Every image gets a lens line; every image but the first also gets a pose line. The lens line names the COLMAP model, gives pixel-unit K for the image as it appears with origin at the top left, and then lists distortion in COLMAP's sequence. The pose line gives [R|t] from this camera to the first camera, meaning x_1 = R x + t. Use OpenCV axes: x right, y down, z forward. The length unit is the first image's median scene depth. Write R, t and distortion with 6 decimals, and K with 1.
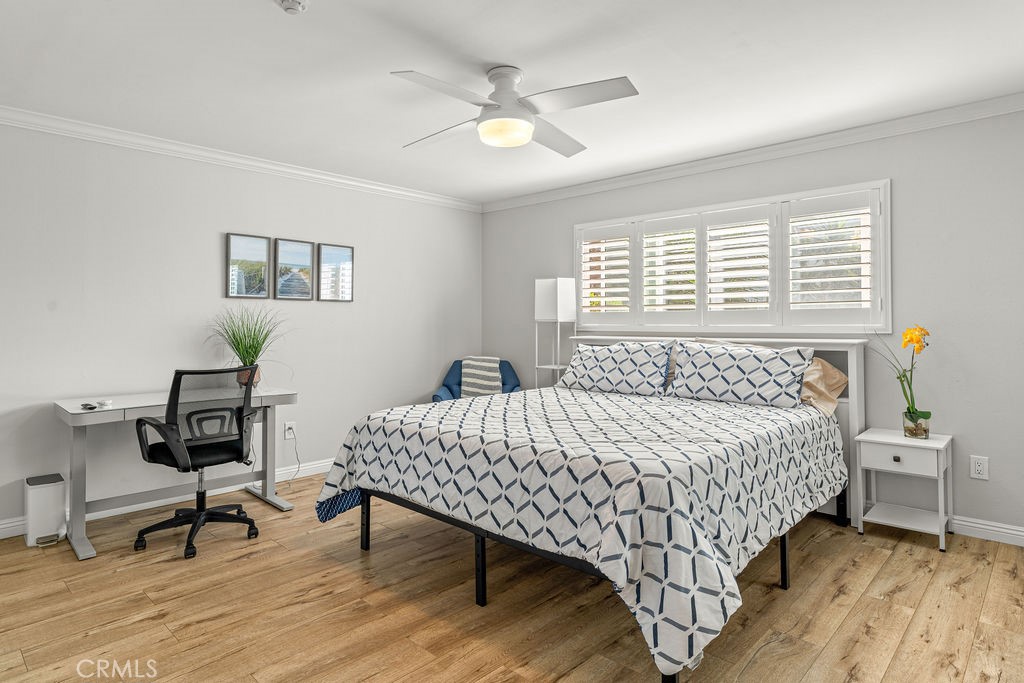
lens RADIAL K [[567.0, 0, 512.9], [0, 567.0, 318.7], [0, 0, 1]] dist [0.004146, 0.001824]
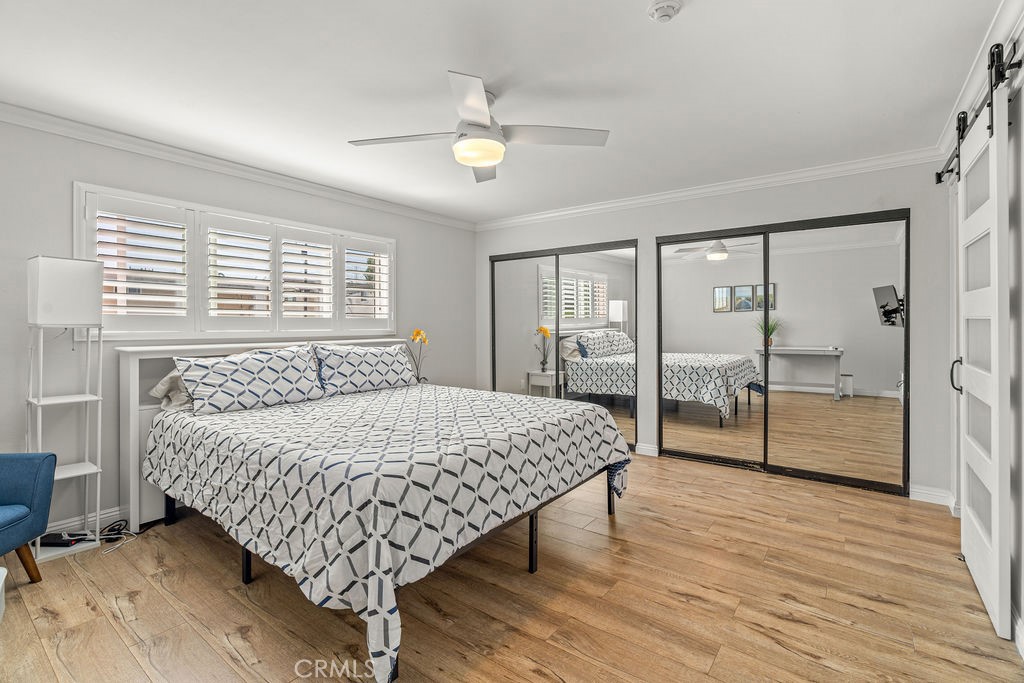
lens RADIAL K [[469.9, 0, 512.1], [0, 469.9, 334.4], [0, 0, 1]] dist [-0.000527, -0.000016]
pose [[-0.108330, -0.017106, 0.993968, -0.581445], [0.003078, 0.999841, 0.017543, 0.004935], [-0.994110, 0.004960, -0.108260, 0.672808]]
